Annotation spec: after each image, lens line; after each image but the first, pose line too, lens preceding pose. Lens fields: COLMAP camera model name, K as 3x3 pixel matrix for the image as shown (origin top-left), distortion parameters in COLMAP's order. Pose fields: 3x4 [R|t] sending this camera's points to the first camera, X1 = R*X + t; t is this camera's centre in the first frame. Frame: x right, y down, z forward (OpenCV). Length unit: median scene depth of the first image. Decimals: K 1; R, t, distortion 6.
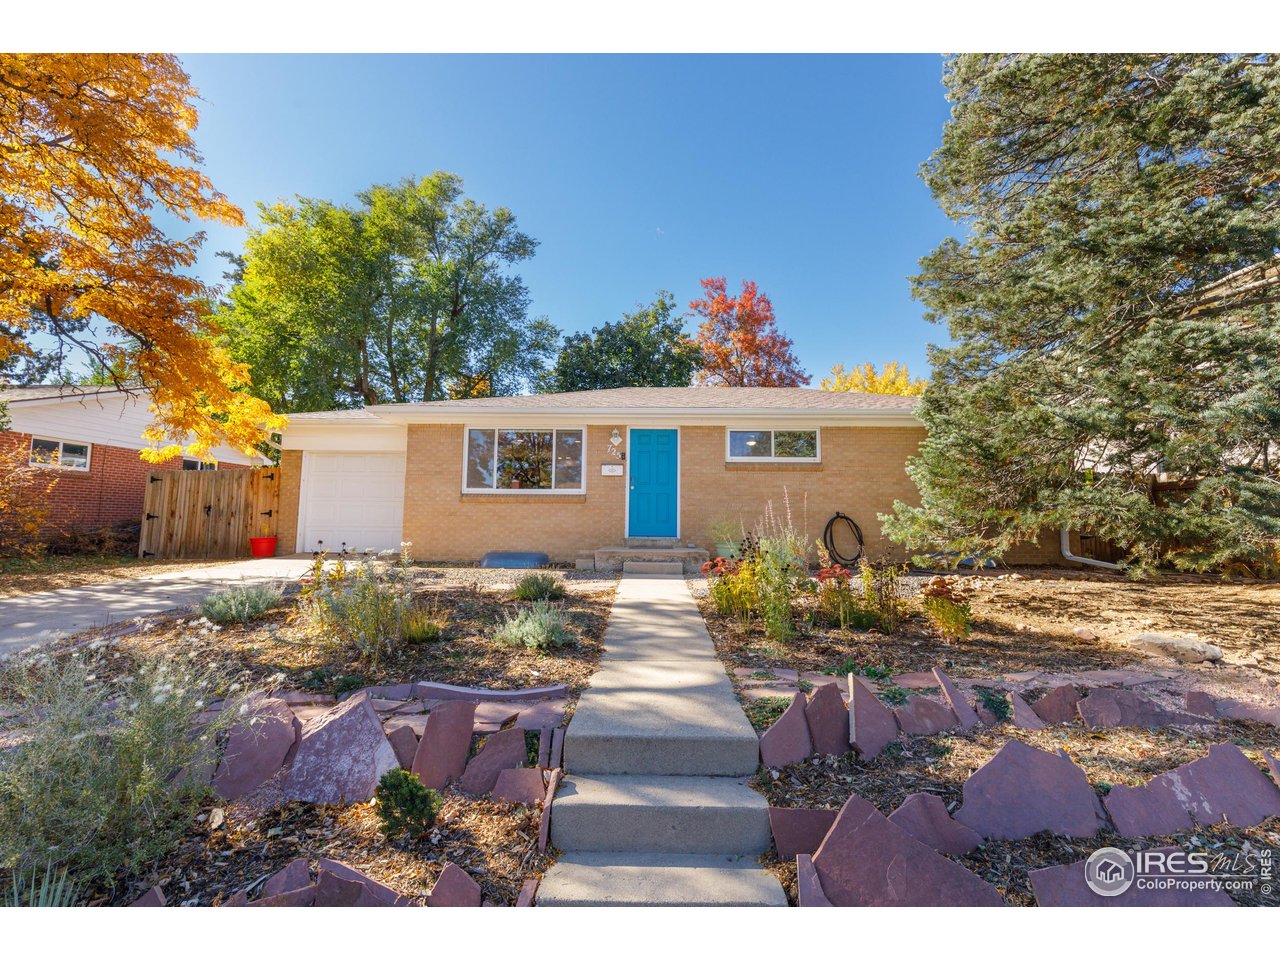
lens RADIAL K [[588.7, 0, 638.9], [0, 588.7, 449.6], [0, 0, 1]] dist [0.009274, 0.000191]
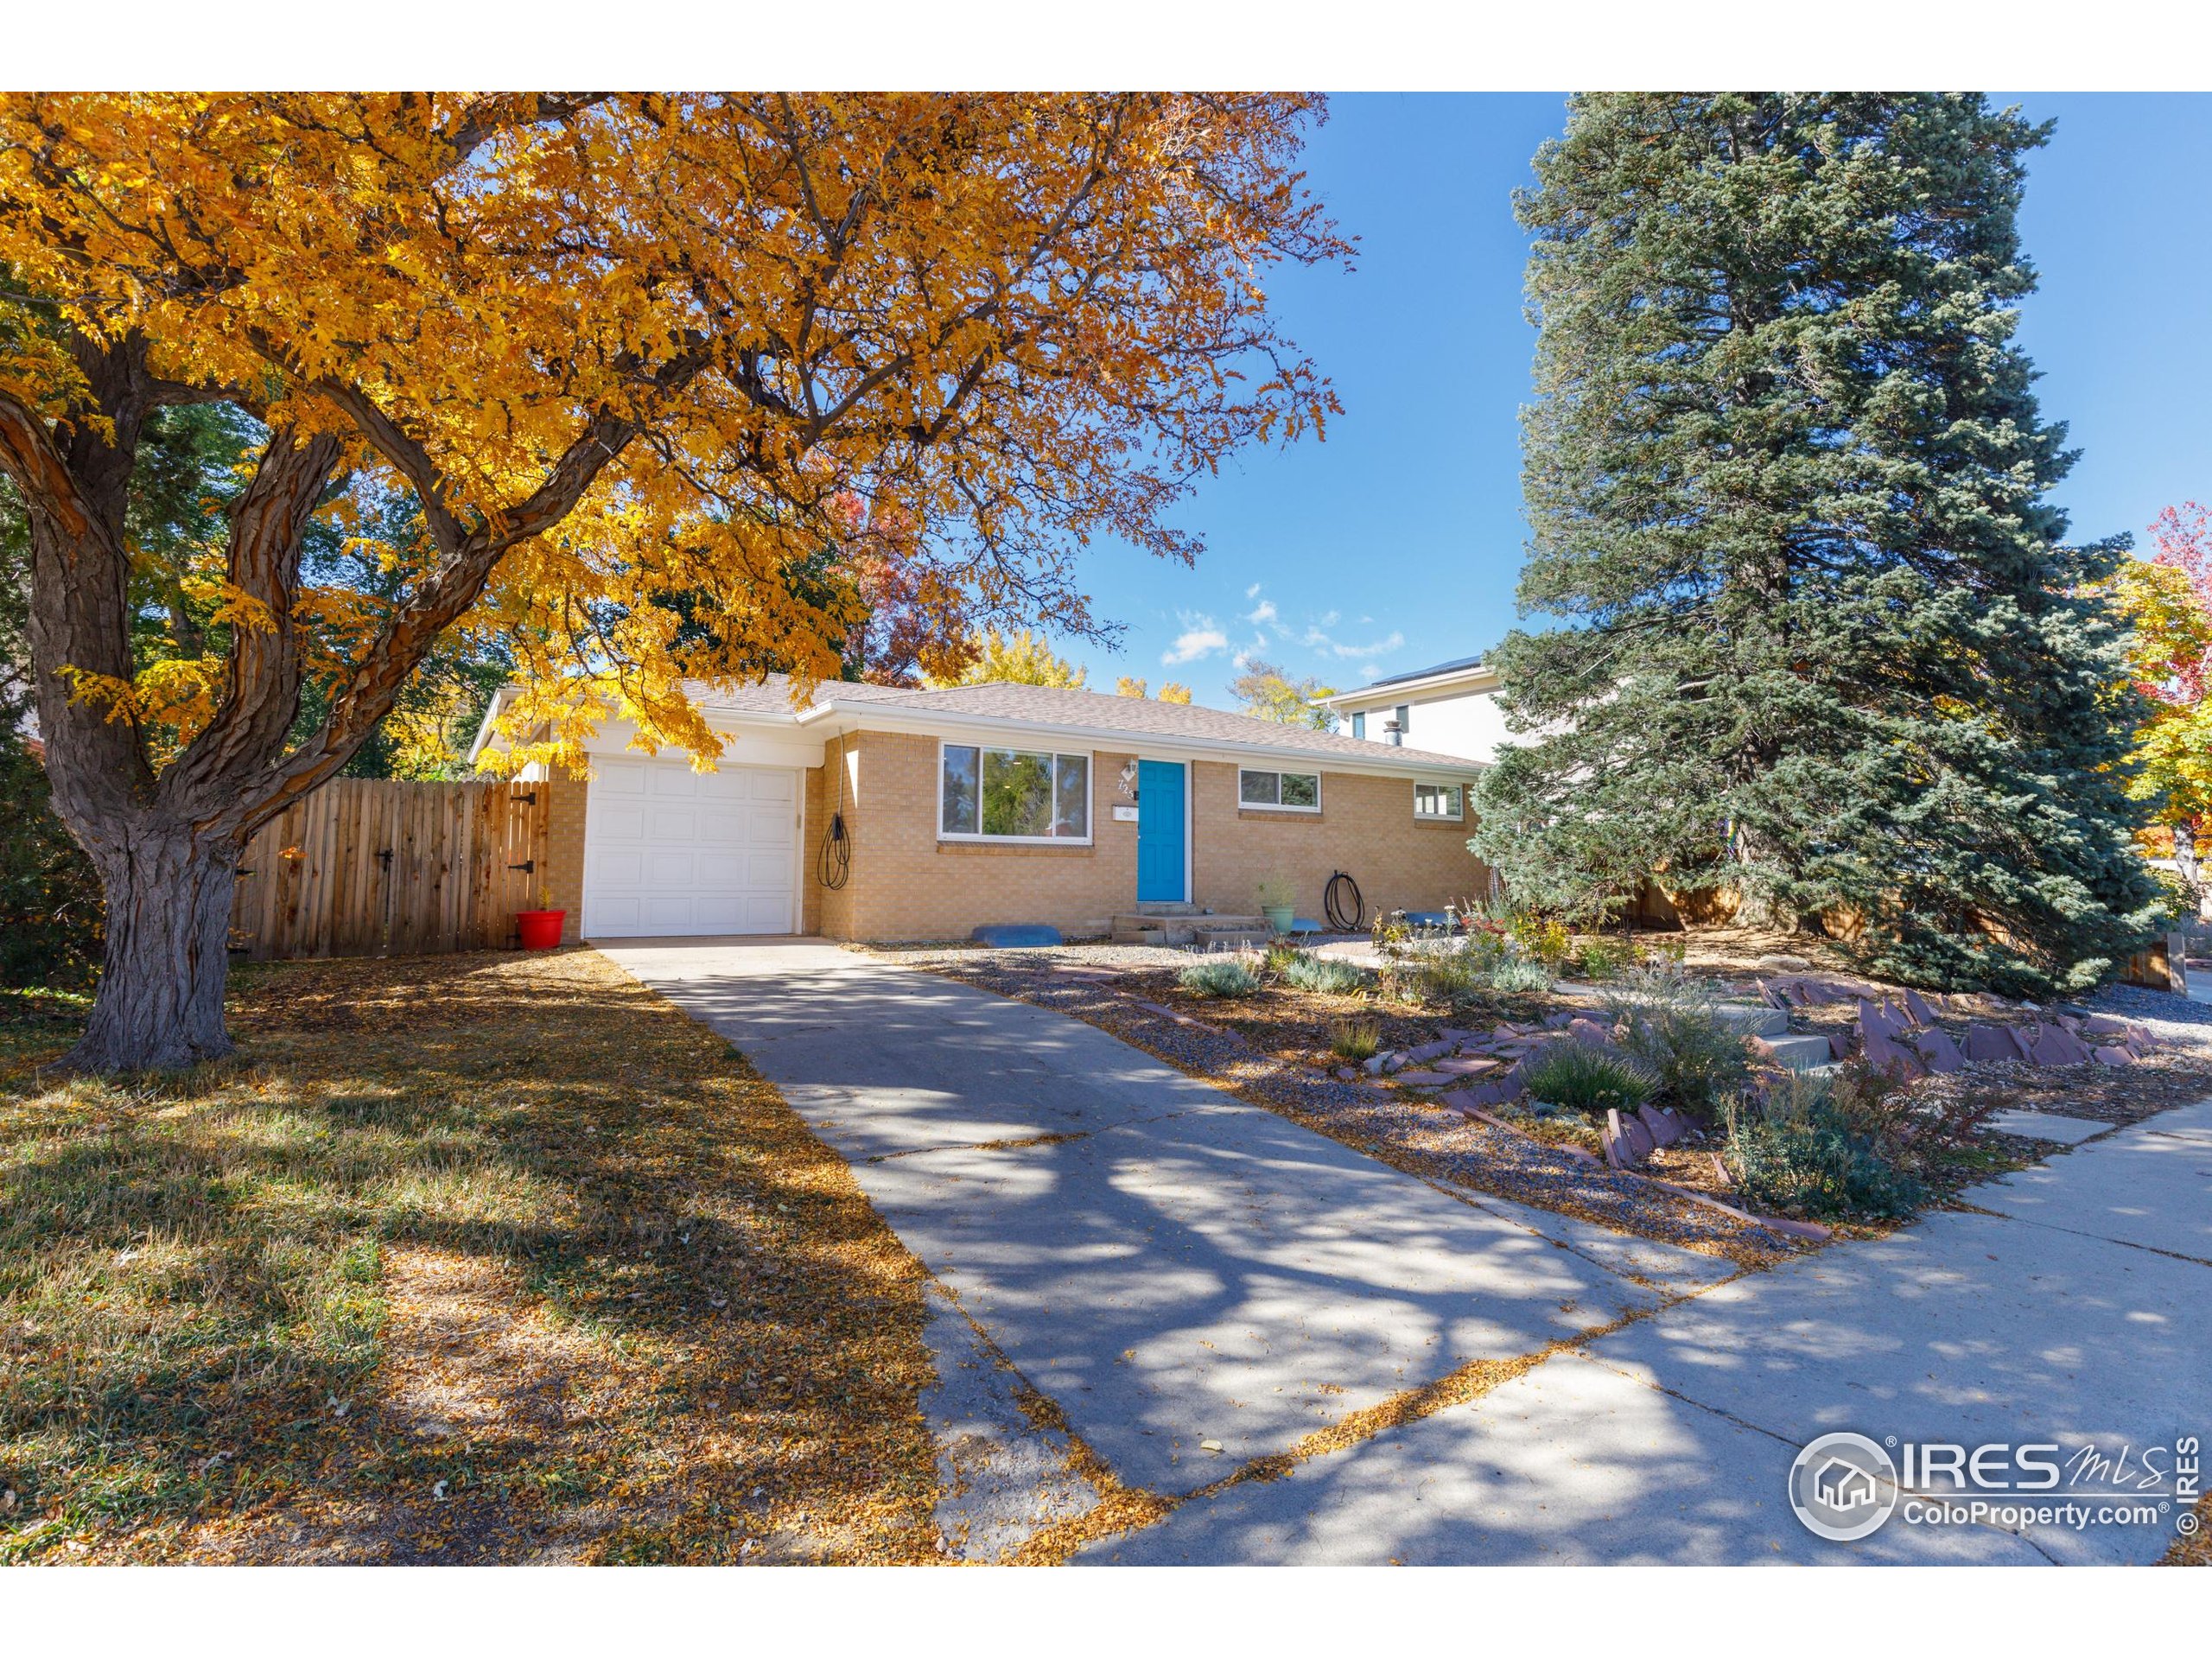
lens RADIAL K [[1017.4, 0, 1104.0], [0, 1017.4, 776.9], [0, 0, 1]] dist [0.009274, 0.000191]
pose [[0.832381, 0.055749, 0.551393, -0.701743], [-0.069840, 0.997548, 0.004572, -0.014309], [-0.549786, -0.042315, 0.834233, -0.057525]]
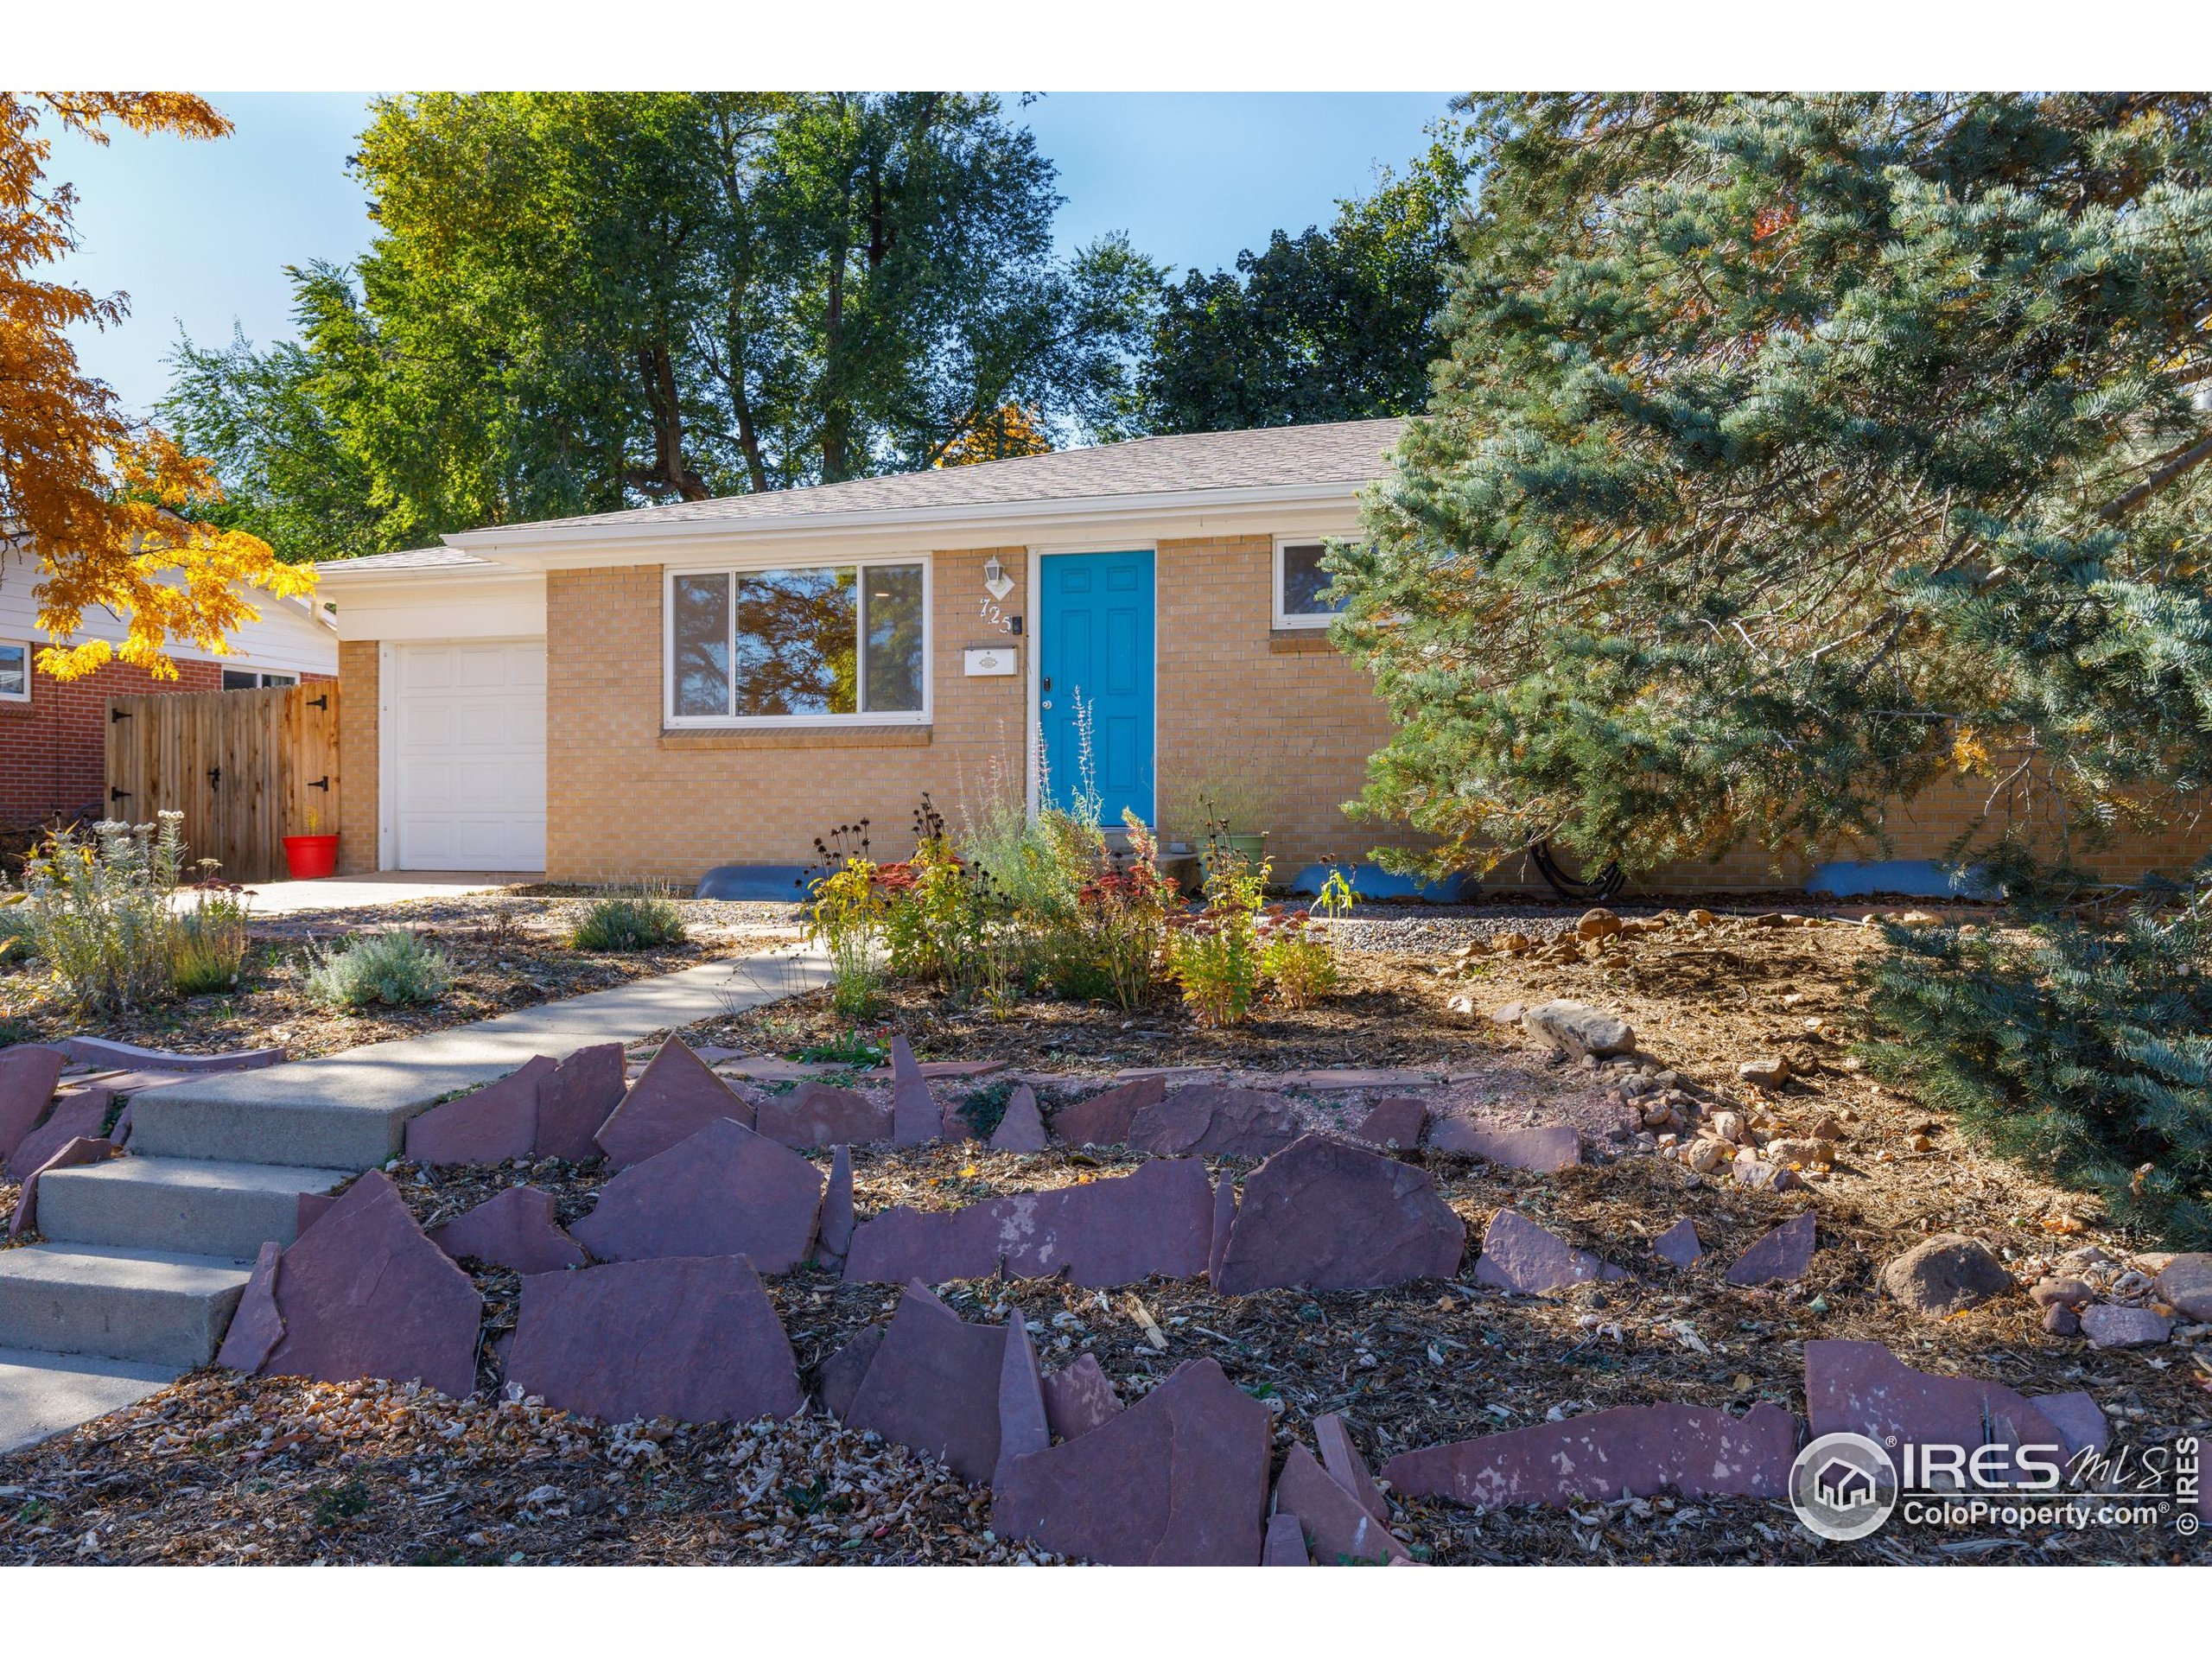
lens RADIAL K [[1735.3, 0, 1102.8], [0, 1735.3, 766.5], [0, 0, 1]] dist [0.019178, -0.004290]
pose [[0.956307, -0.017622, -0.291832, 0.331047], [0.045161, 0.995105, 0.087899, 0.004841], [0.288855, -0.097238, 0.952422, -0.093764]]
